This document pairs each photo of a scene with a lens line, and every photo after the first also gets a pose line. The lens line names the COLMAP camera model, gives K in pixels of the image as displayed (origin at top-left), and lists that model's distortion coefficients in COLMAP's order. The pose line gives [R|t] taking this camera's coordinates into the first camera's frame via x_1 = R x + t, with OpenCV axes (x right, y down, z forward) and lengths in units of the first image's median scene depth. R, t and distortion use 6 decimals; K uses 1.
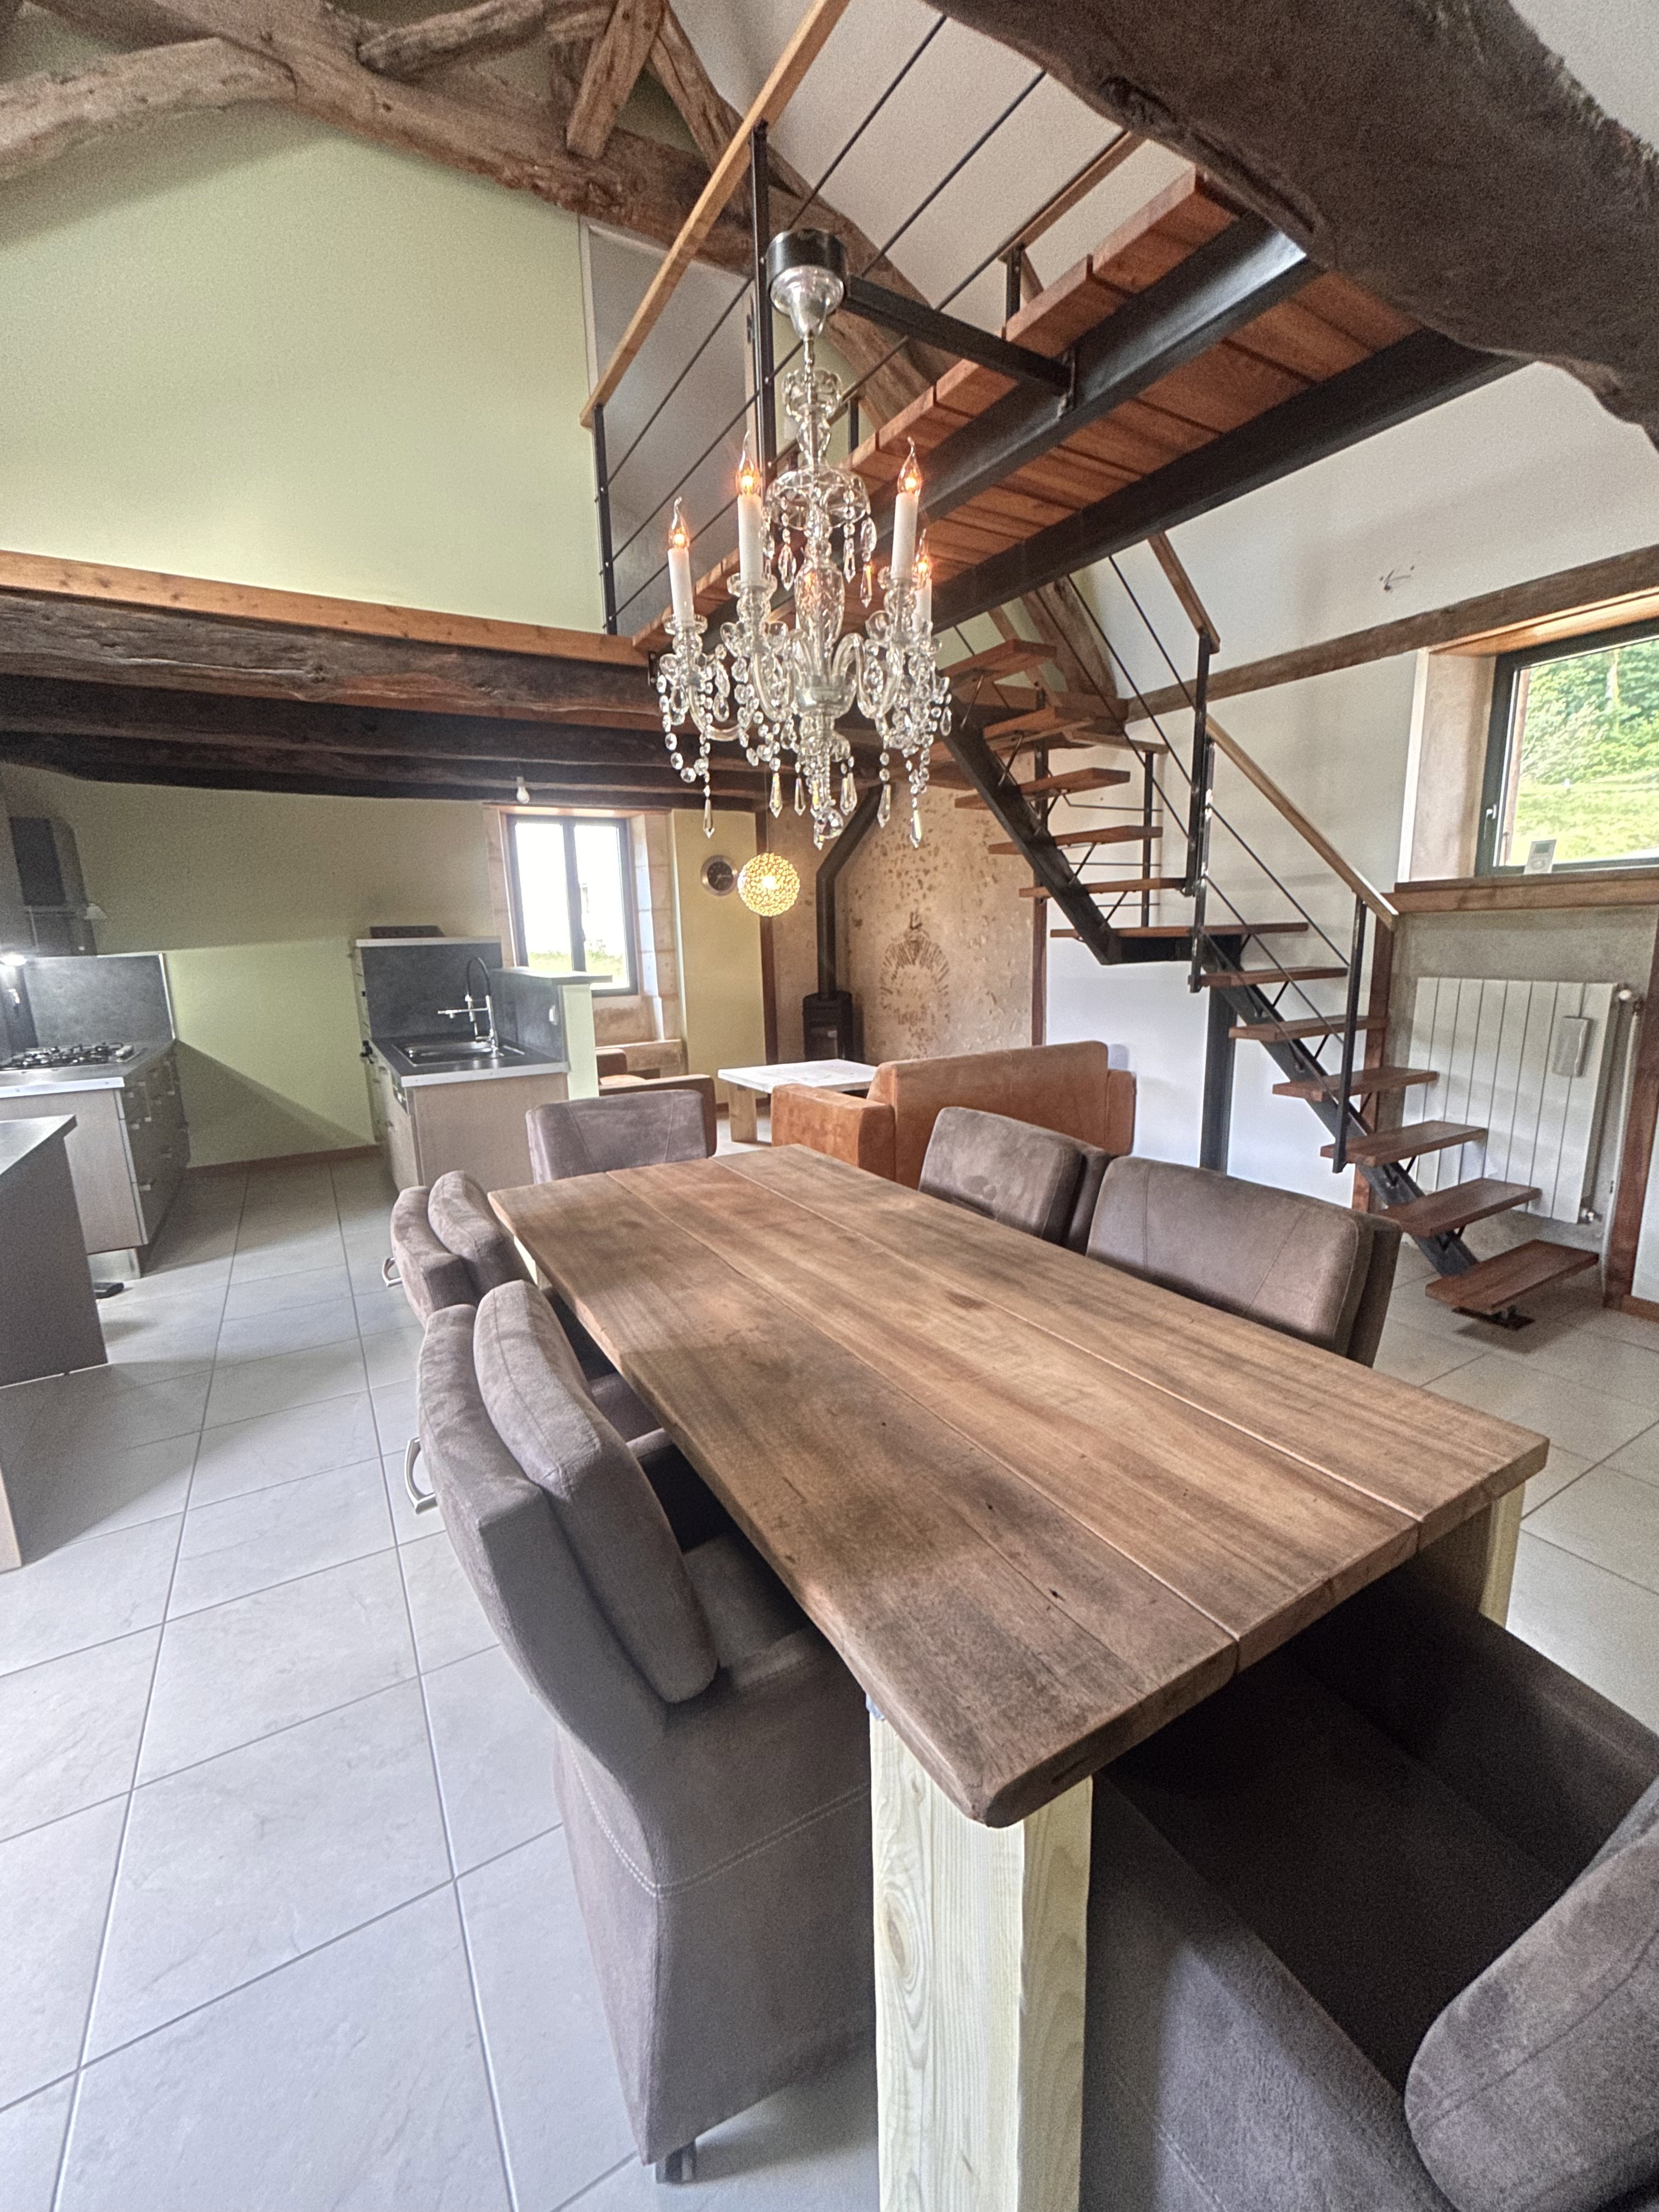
lens RADIAL K [[904.7, 0, 829.5], [0, 904.7, 1106.0], [0, 0, 1]] dist [0.000420, 0.000373]
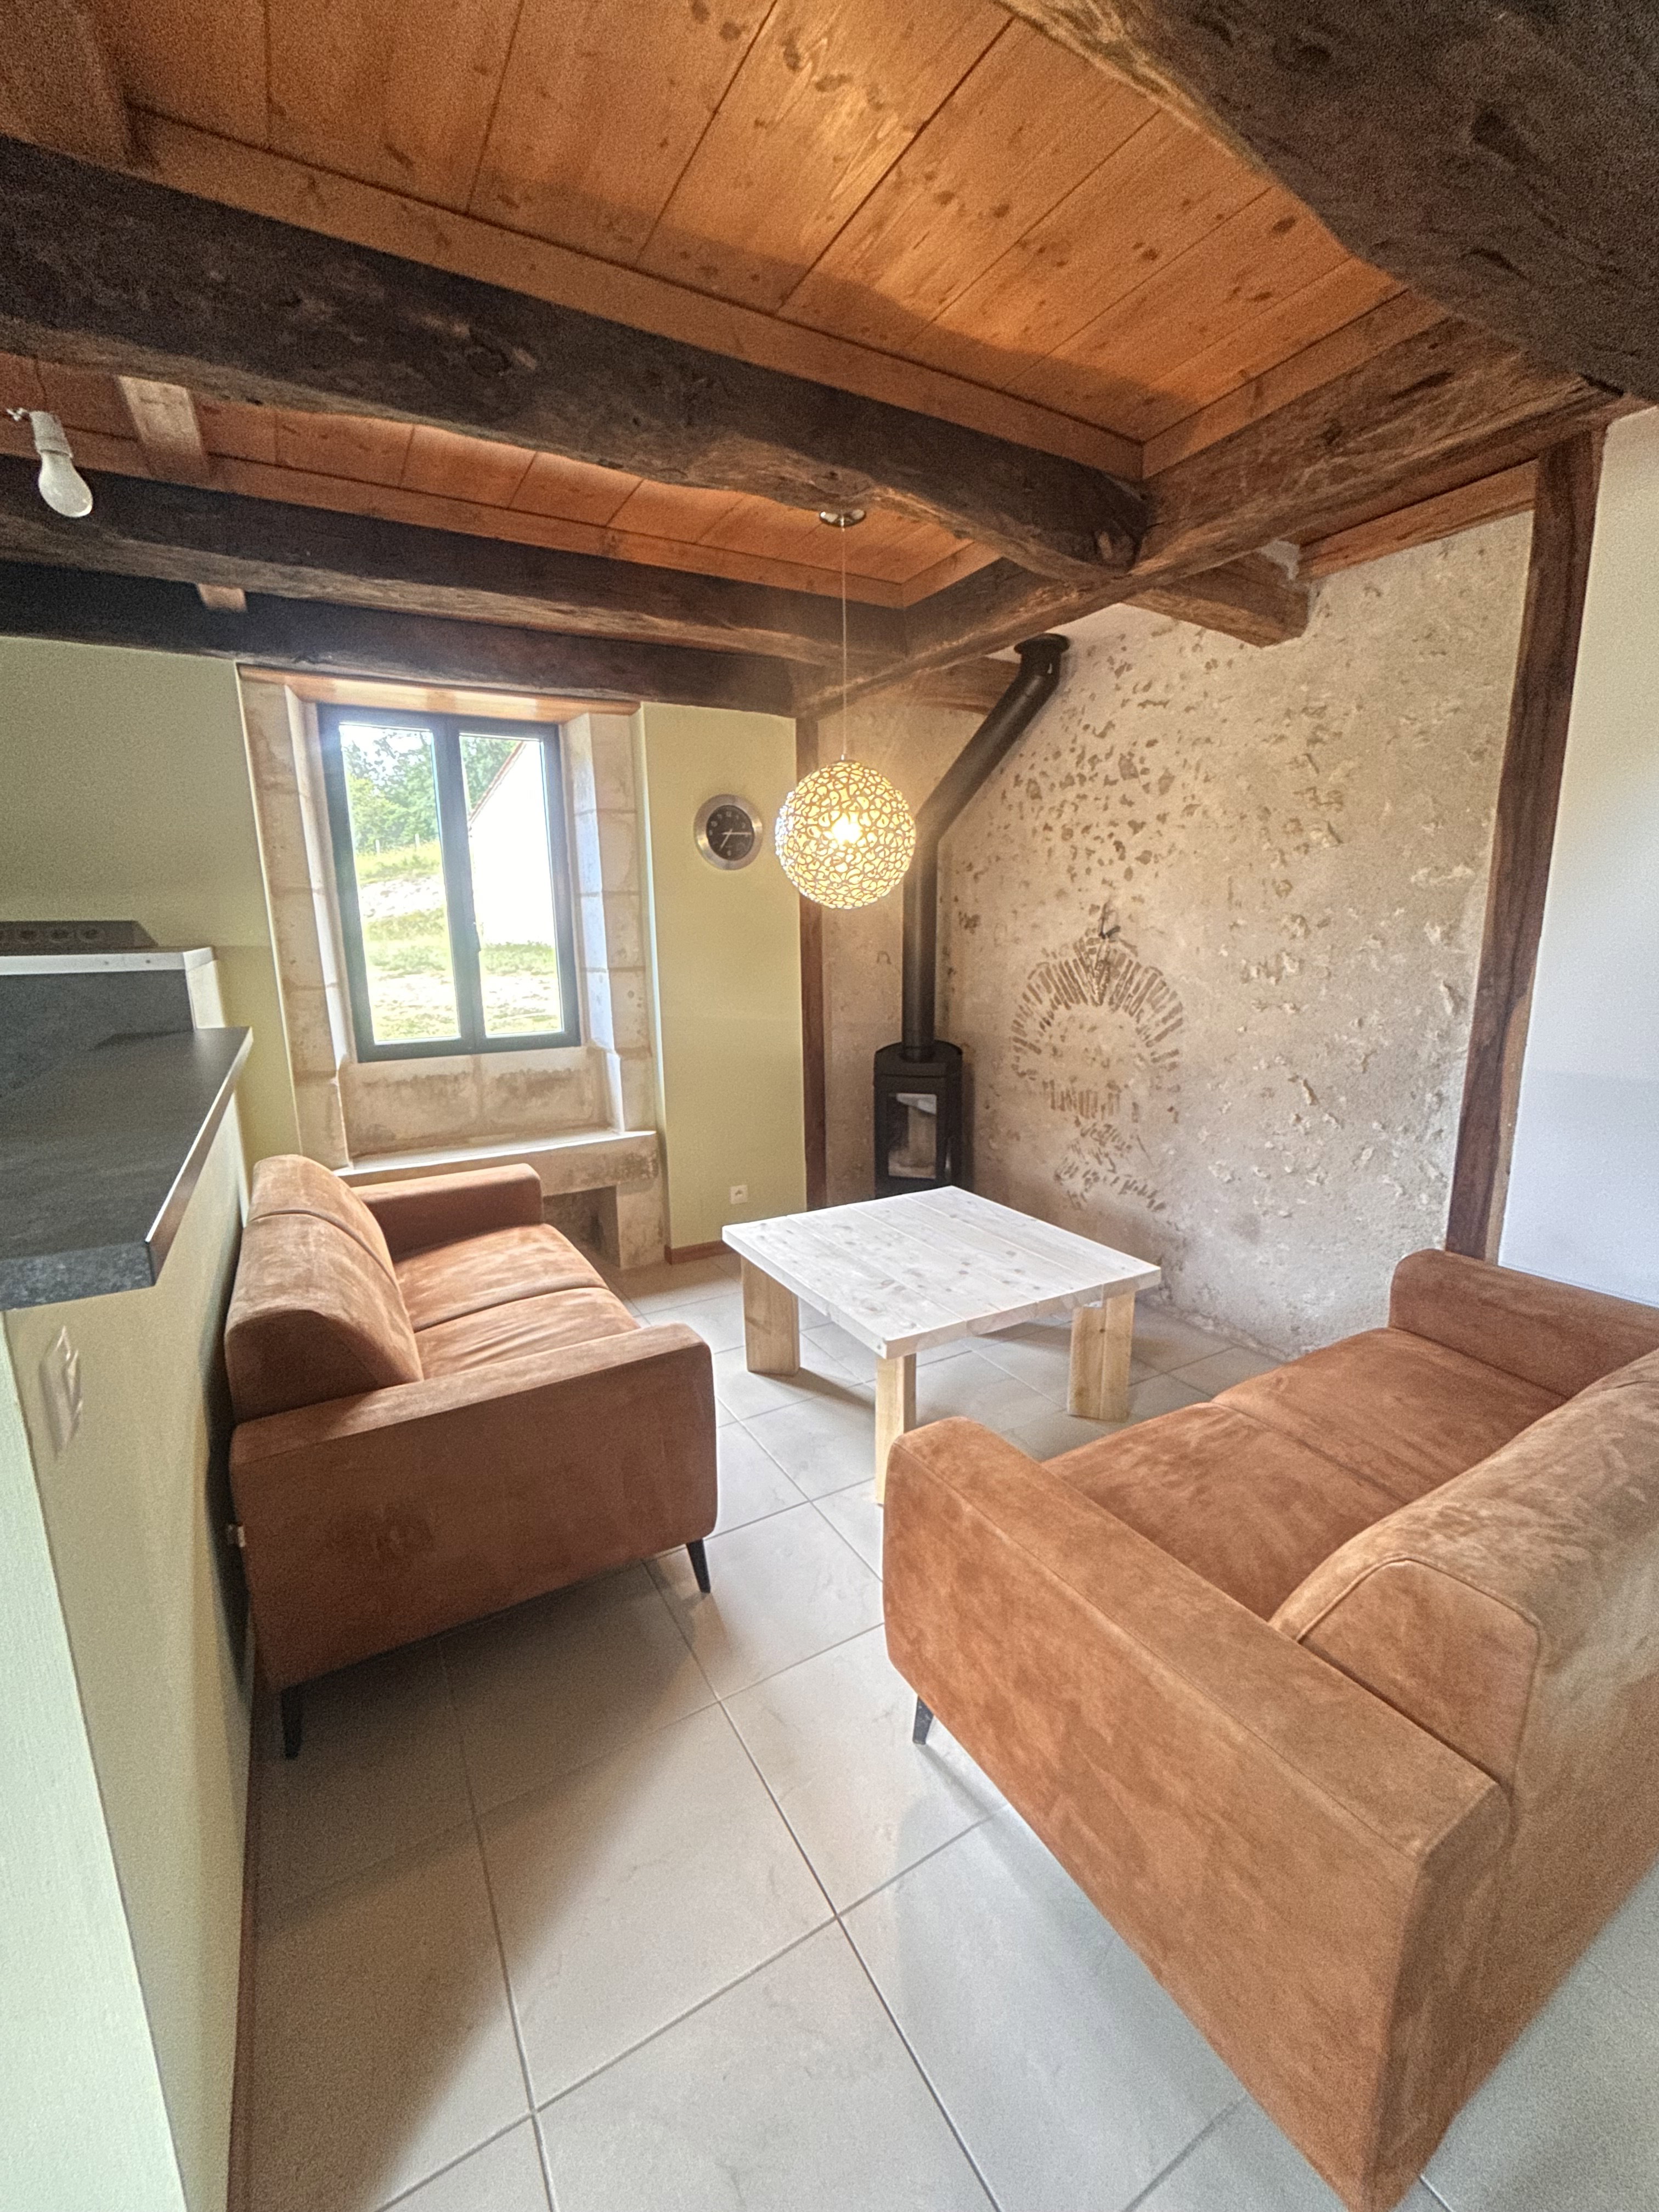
lens RADIAL K [[913.8, 0, 829.5], [0, 913.8, 1106.0], [0, 0, 1]] dist [0.000313, 0.000209]
pose [[0.999867, 0.015380, -0.005460, -0.057639], [-0.015328, 0.999838, 0.009392, -0.099172], [0.005603, -0.009308, 0.999941, 0.463684]]
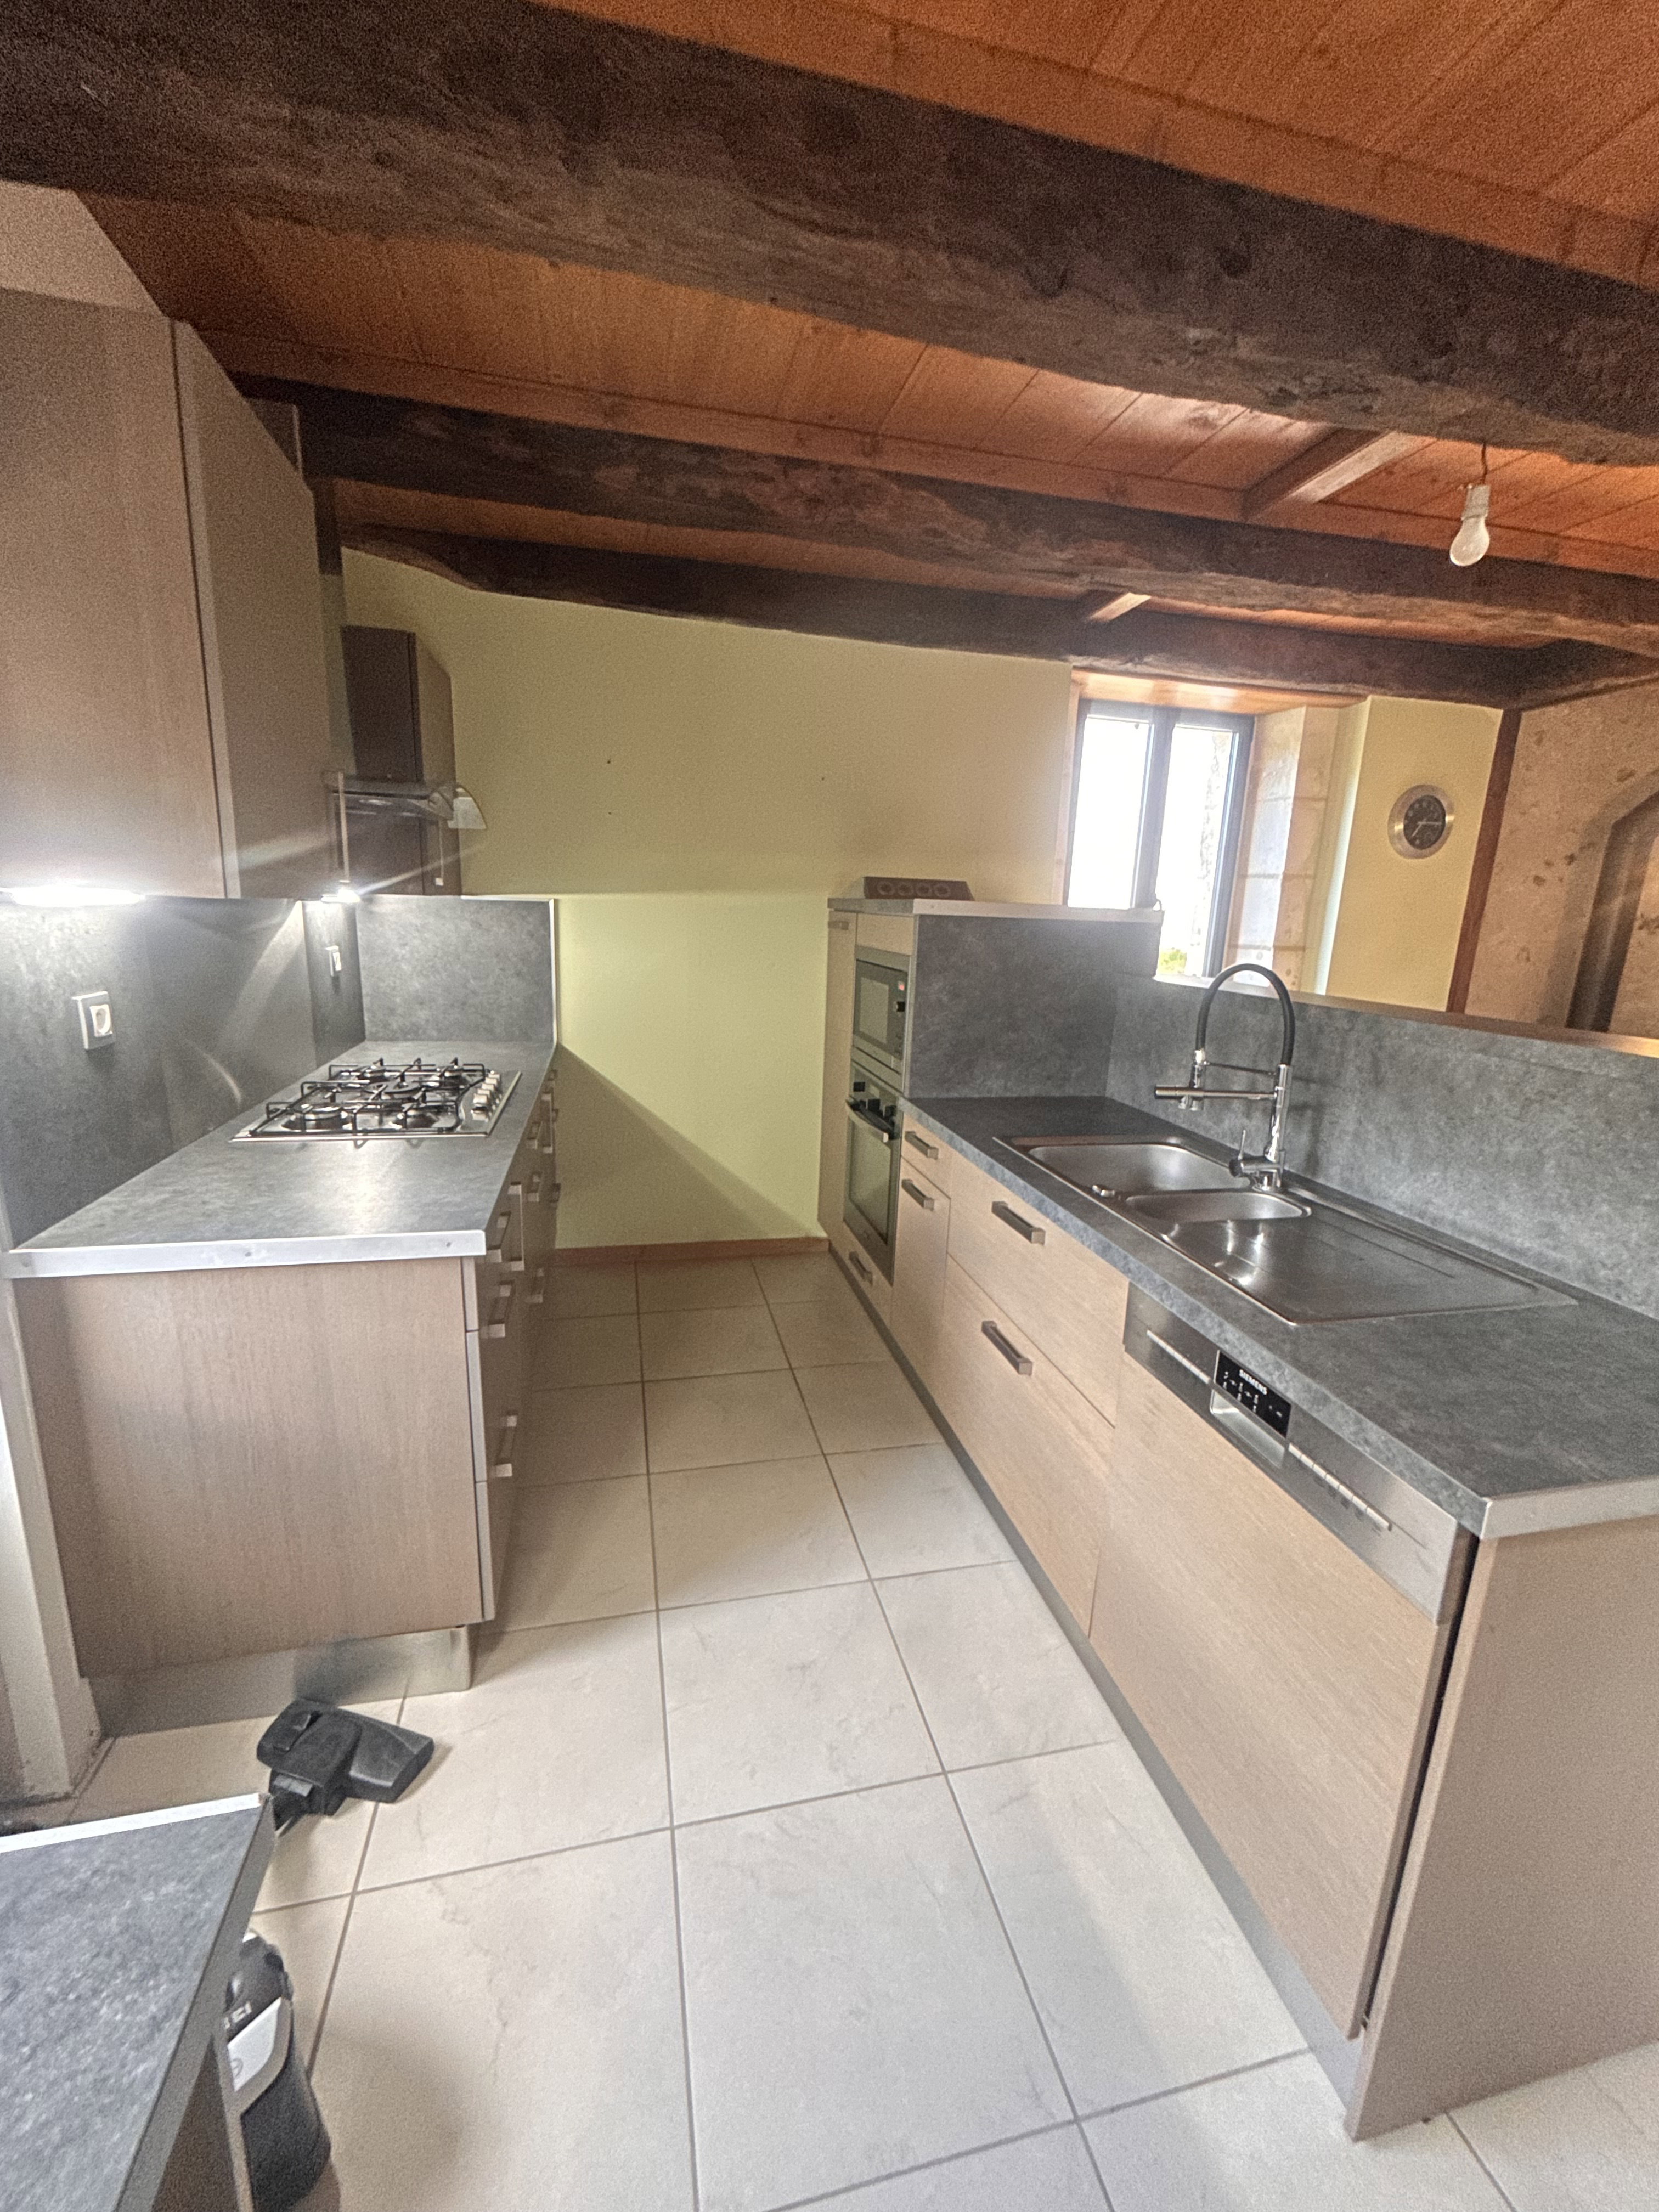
lens RADIAL K [[904.7, 0, 829.5], [0, 904.7, 1106.0], [0, 0, 1]] dist [0.000420, 0.000373]
pose [[0.953650, 0.128071, -0.272306, -0.301209], [-0.120446, 0.991717, 0.044605, -0.063910], [0.275763, -0.009739, 0.961176, 0.372618]]
